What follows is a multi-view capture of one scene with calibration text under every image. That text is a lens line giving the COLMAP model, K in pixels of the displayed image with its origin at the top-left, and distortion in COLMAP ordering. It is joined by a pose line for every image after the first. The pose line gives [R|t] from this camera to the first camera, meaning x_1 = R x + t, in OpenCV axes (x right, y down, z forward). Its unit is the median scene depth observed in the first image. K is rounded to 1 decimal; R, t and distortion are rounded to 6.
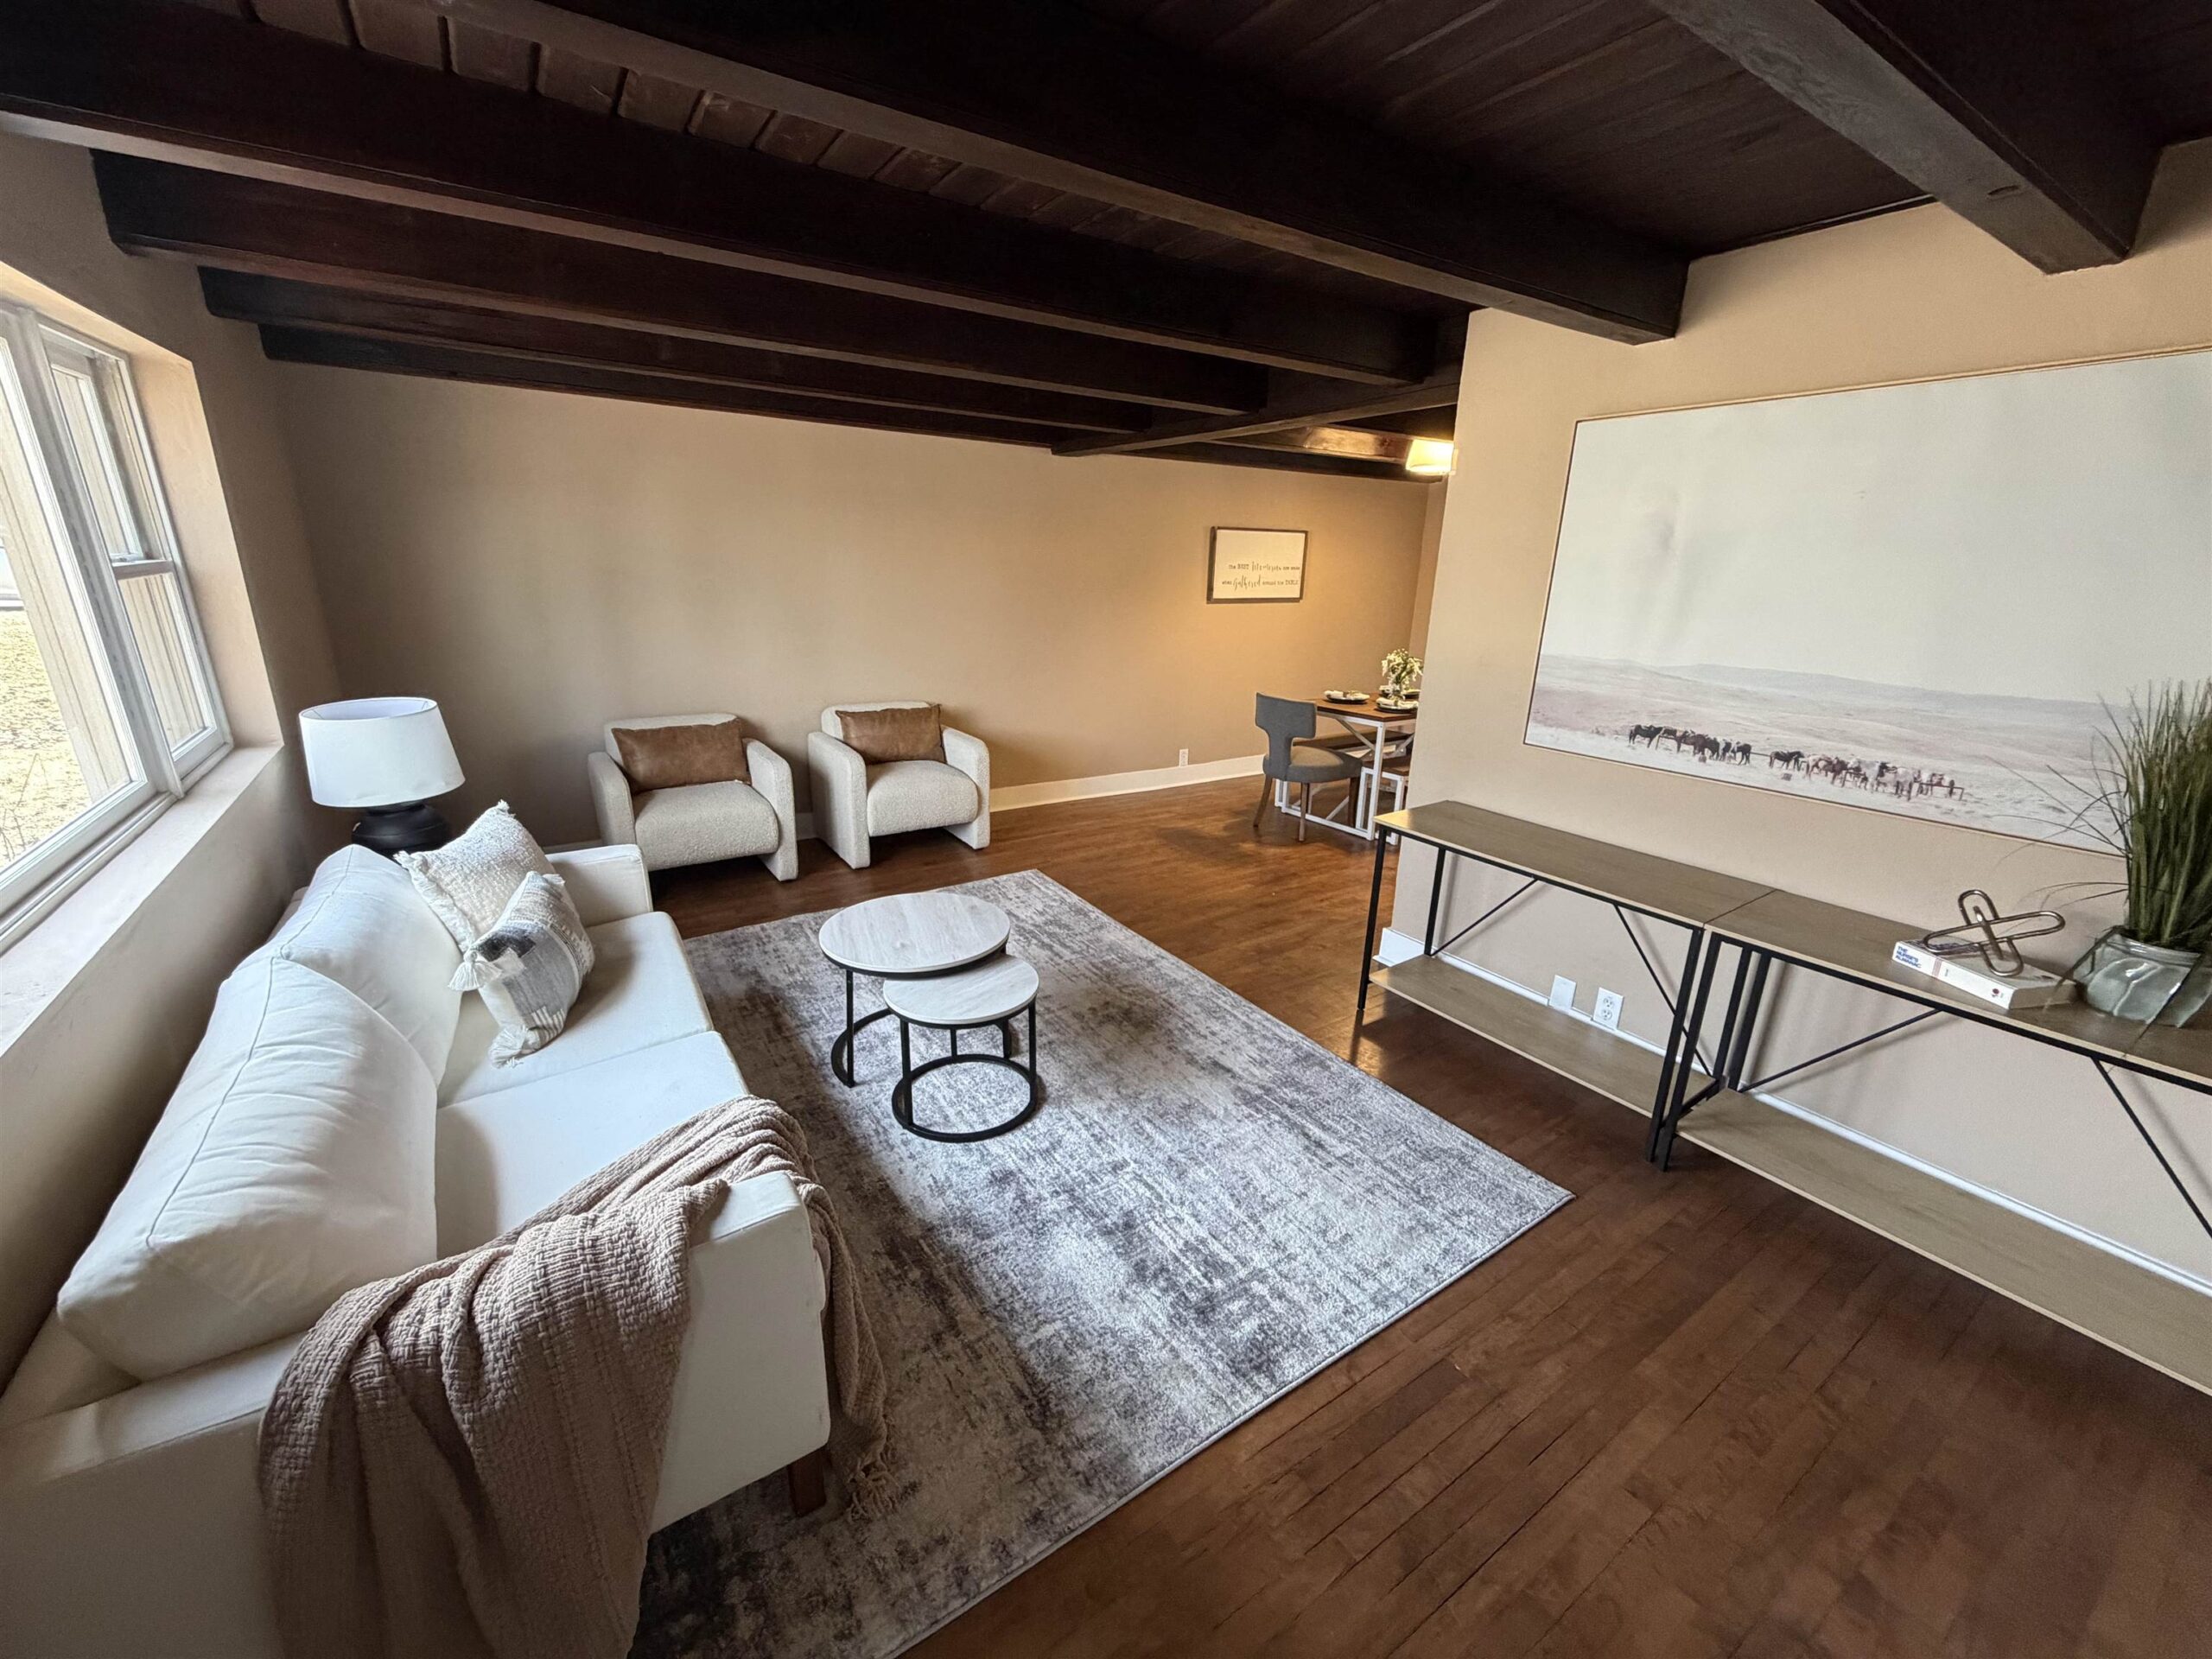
lens RADIAL K [[884.4, 0, 1108.8], [0, 884.4, 828.3], [0, 0, 1]] dist [0.002529, 0.000202]
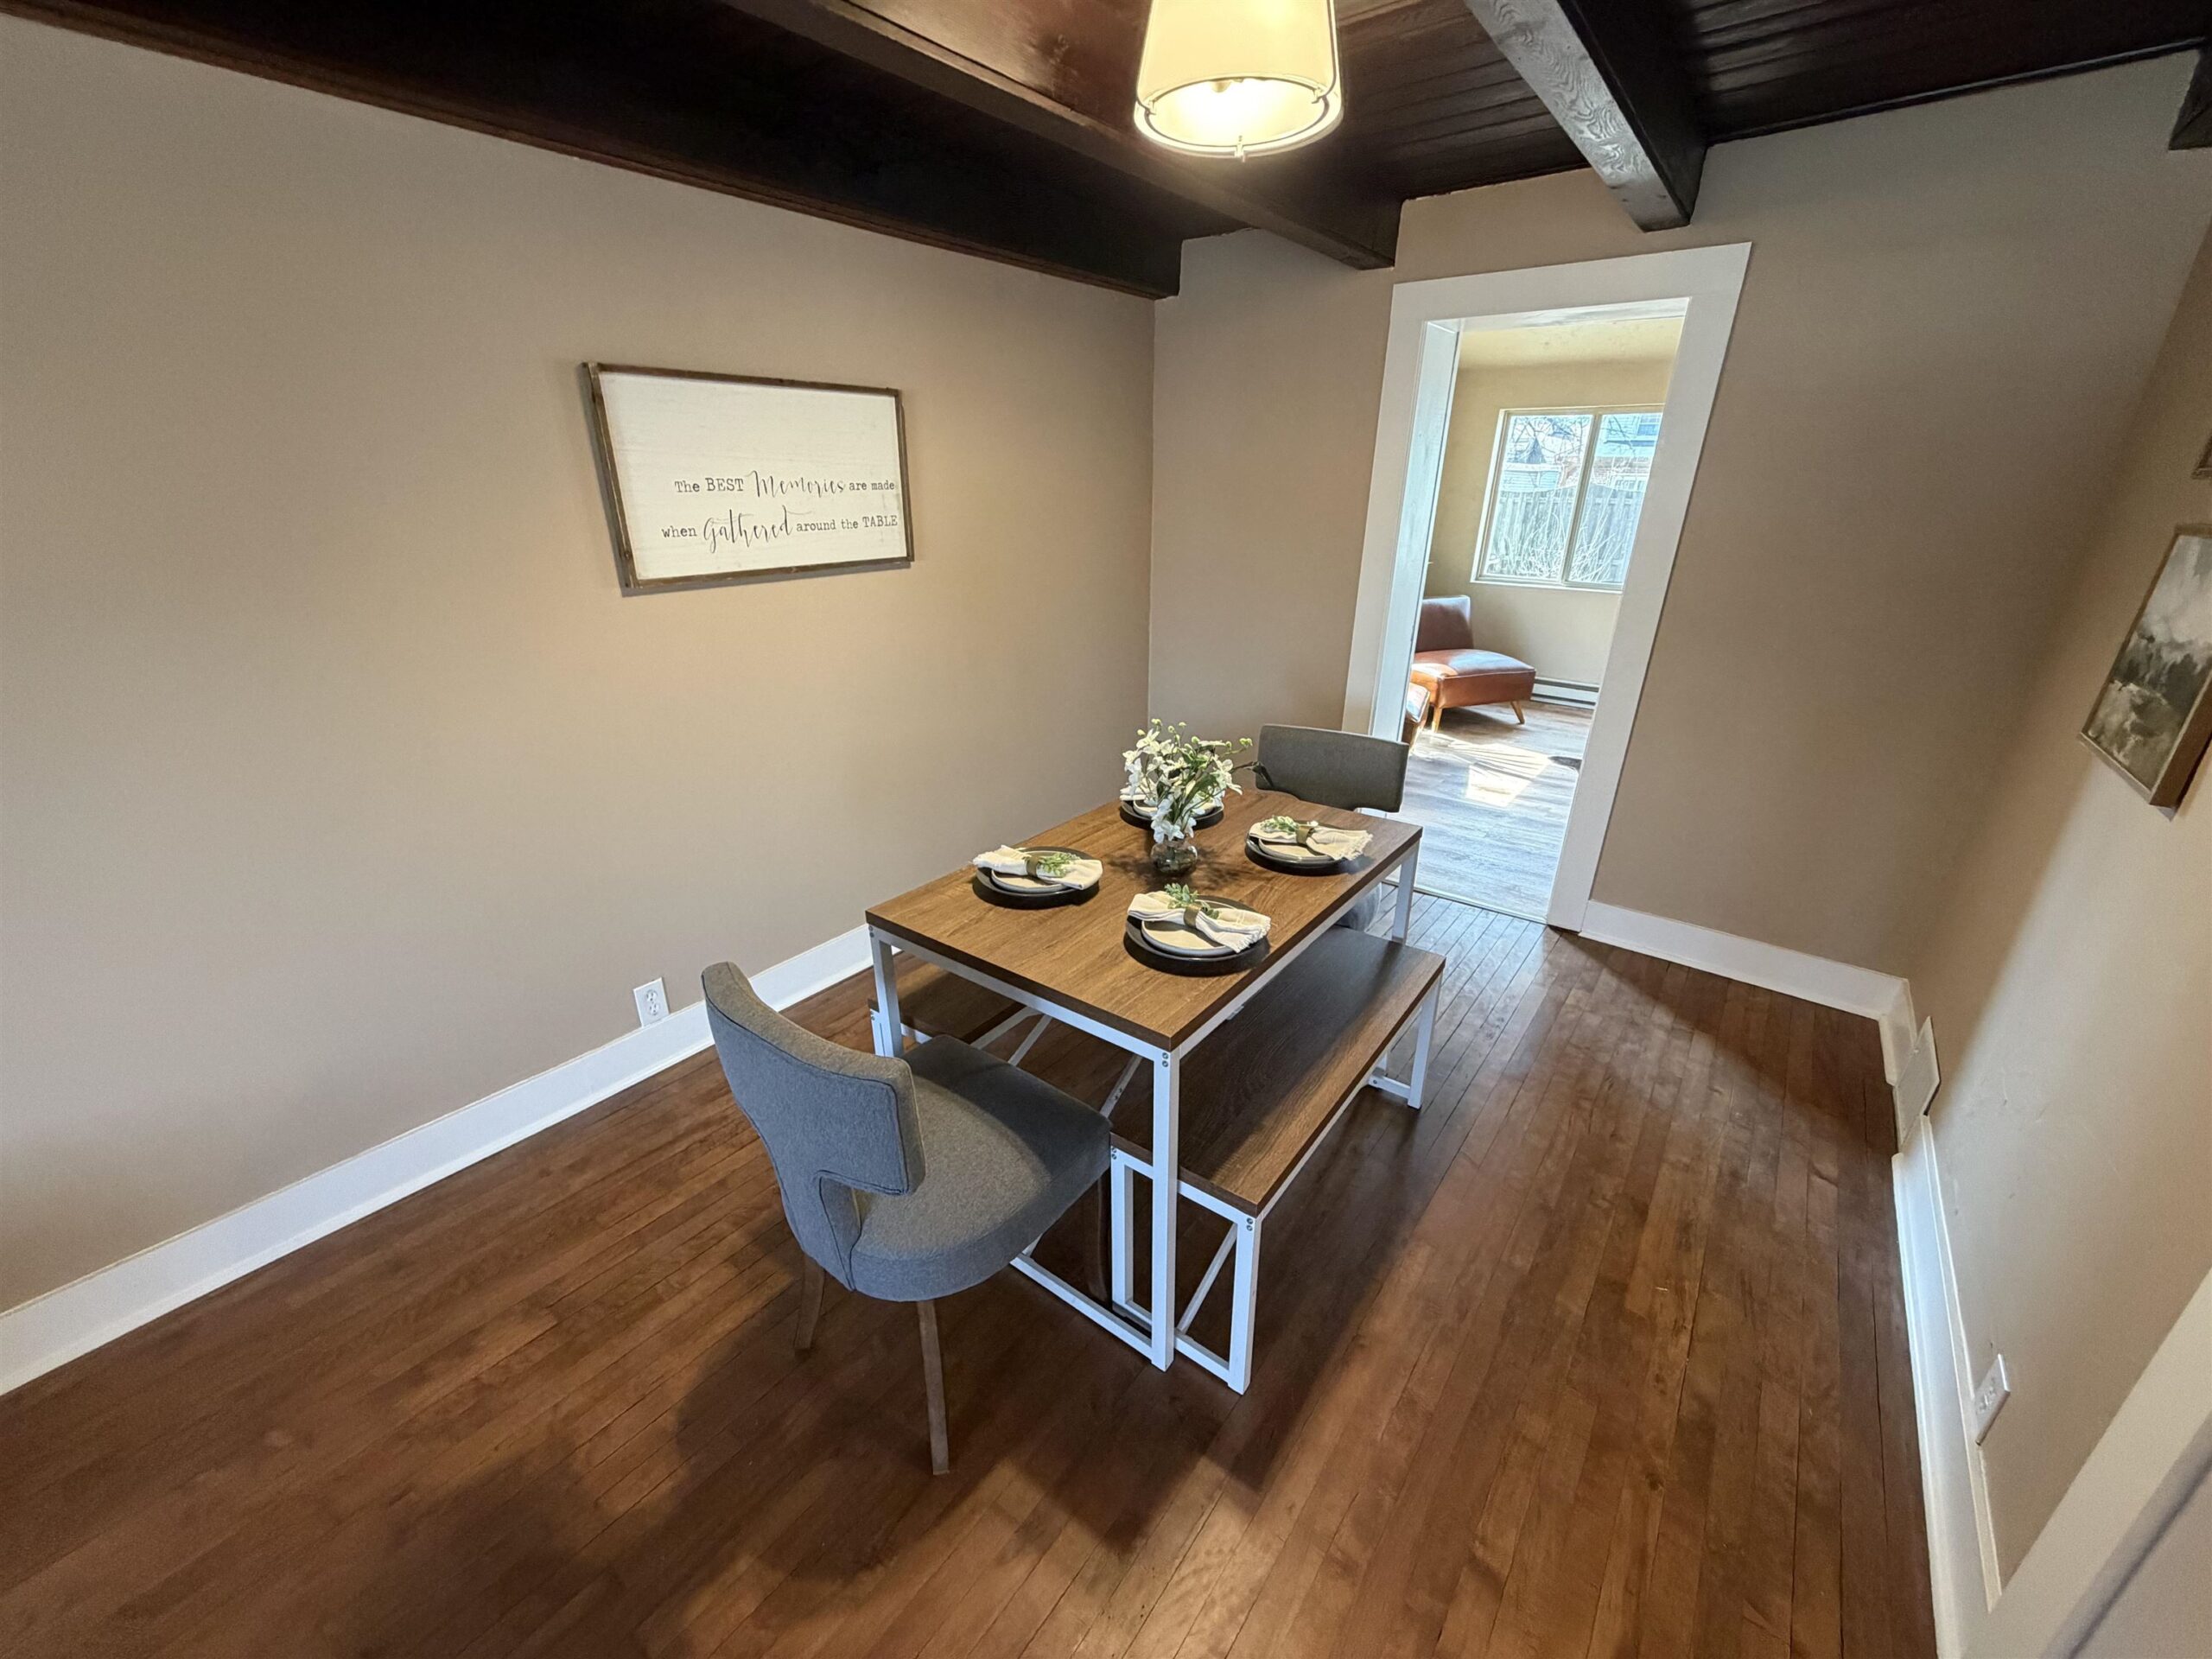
lens RADIAL K [[884.4, 0, 1102.9], [0, 884.4, 832.9], [0, 0, 1]] dist [0.002529, 0.000202]
pose [[0.946909, -0.140359, 0.289244, 0.207553], [0.114929, 0.987999, 0.103192, -0.206872], [-0.300257, -0.064471, 0.951677, 0.709800]]
